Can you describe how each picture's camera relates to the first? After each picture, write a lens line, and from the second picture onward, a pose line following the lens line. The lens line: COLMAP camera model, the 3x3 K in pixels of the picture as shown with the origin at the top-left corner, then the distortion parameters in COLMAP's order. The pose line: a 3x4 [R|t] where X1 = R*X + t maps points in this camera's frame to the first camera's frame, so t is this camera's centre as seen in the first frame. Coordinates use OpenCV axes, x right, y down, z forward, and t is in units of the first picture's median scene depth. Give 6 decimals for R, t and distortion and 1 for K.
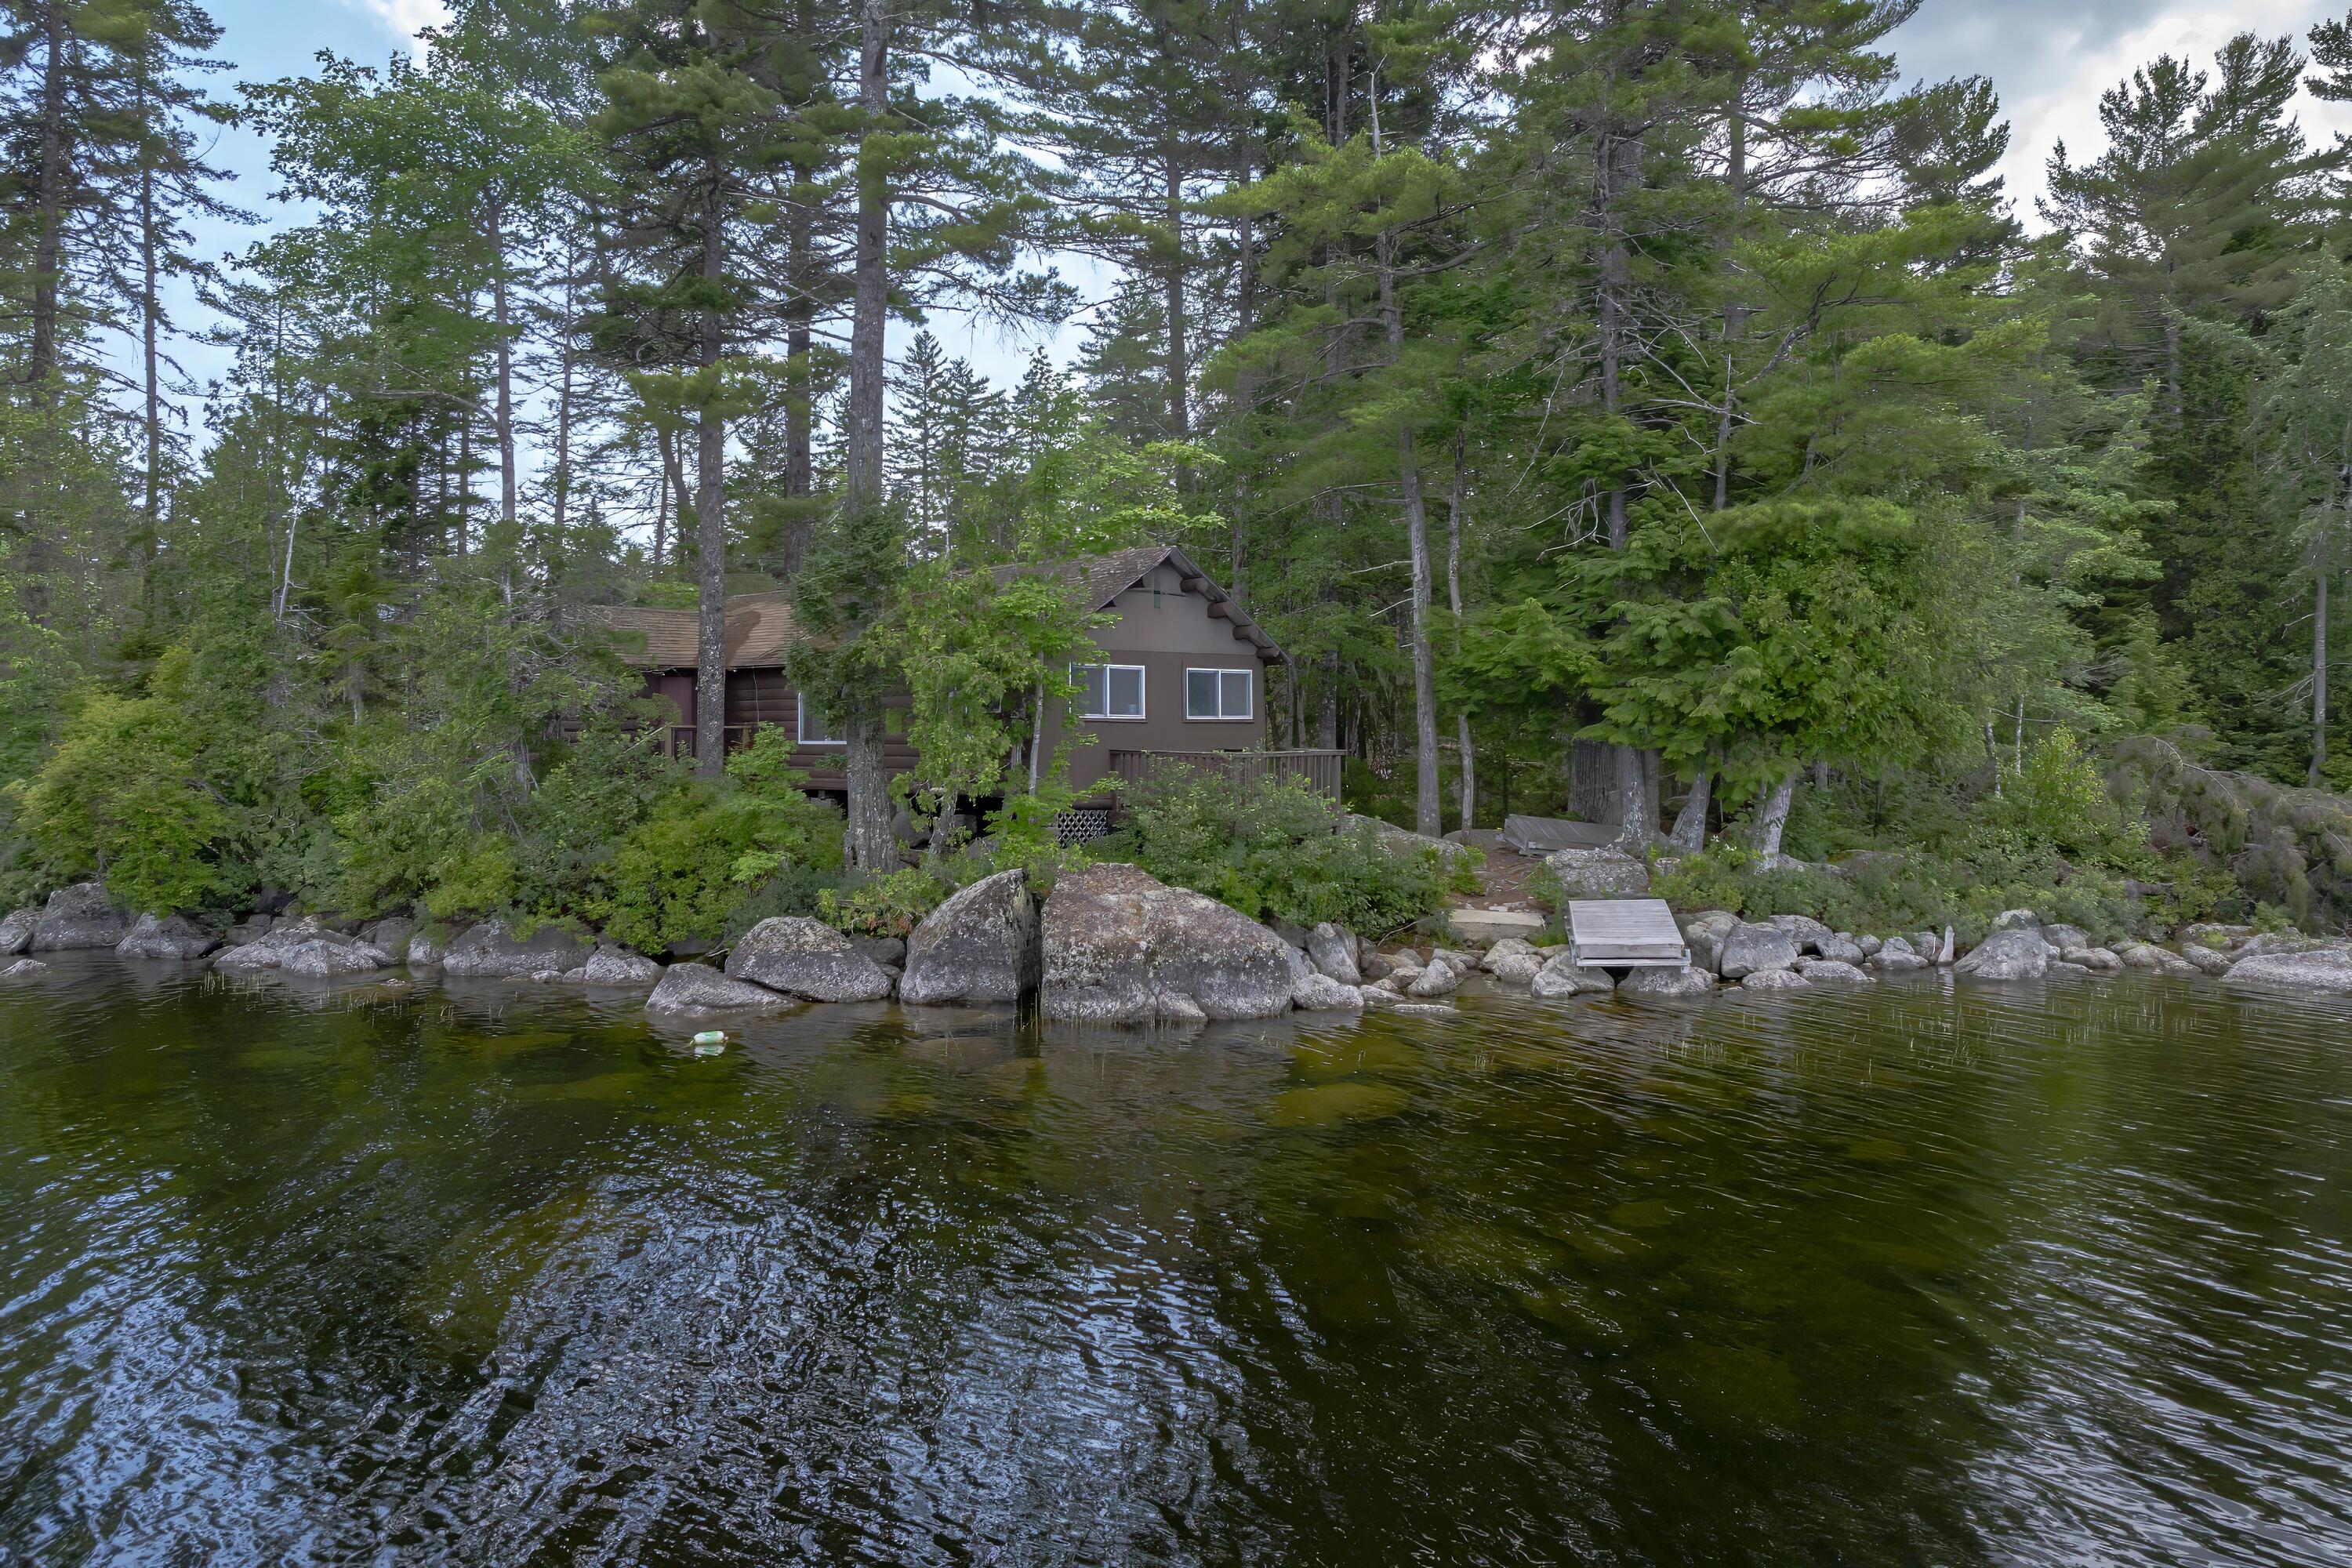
lens RADIAL K [[1659.9, 0, 1170.4], [0, 1659.9, 771.3], [0, 0, 1]] dist [-0.001407, -0.000271]
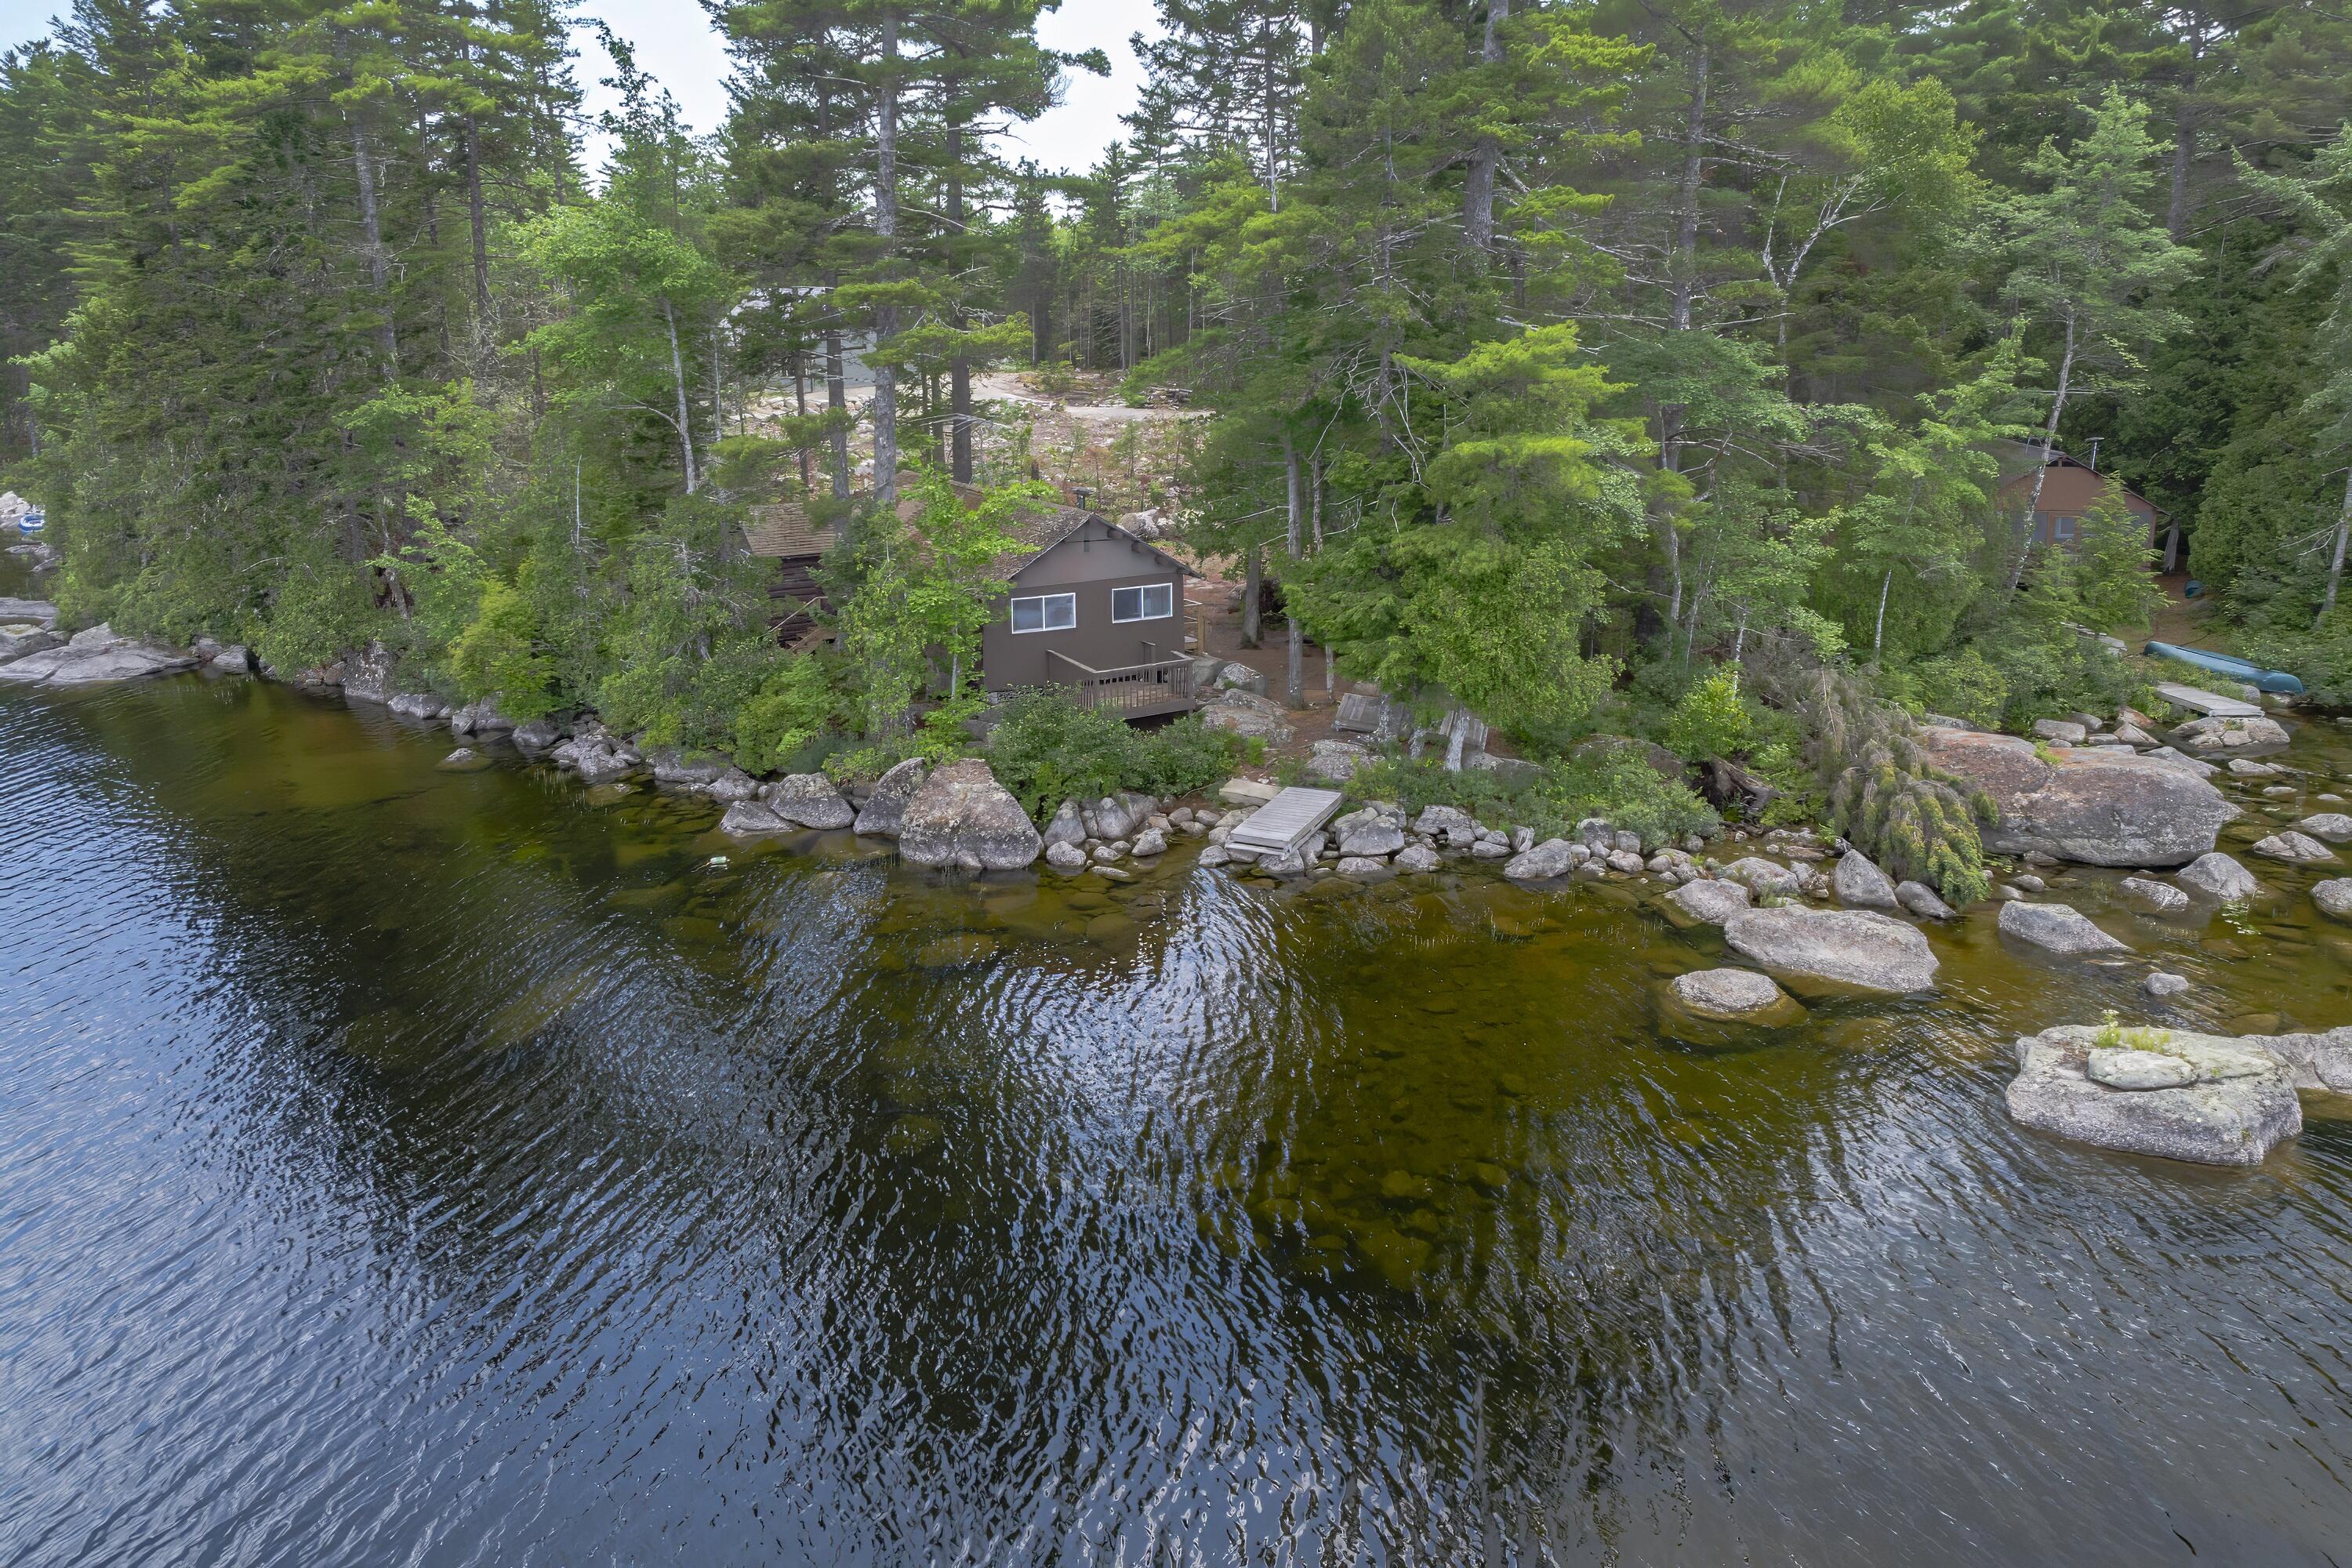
lens RADIAL K [[1659.9, 0, 1179.6], [0, 1659.9, 788.6], [0, 0, 1]] dist [-0.001407, -0.000271]
pose [[0.949973, 0.086565, -0.300095, 0.669262], [-0.004225, 0.964298, 0.264786, -0.360413], [0.312302, -0.250271, 0.916423, -0.478776]]
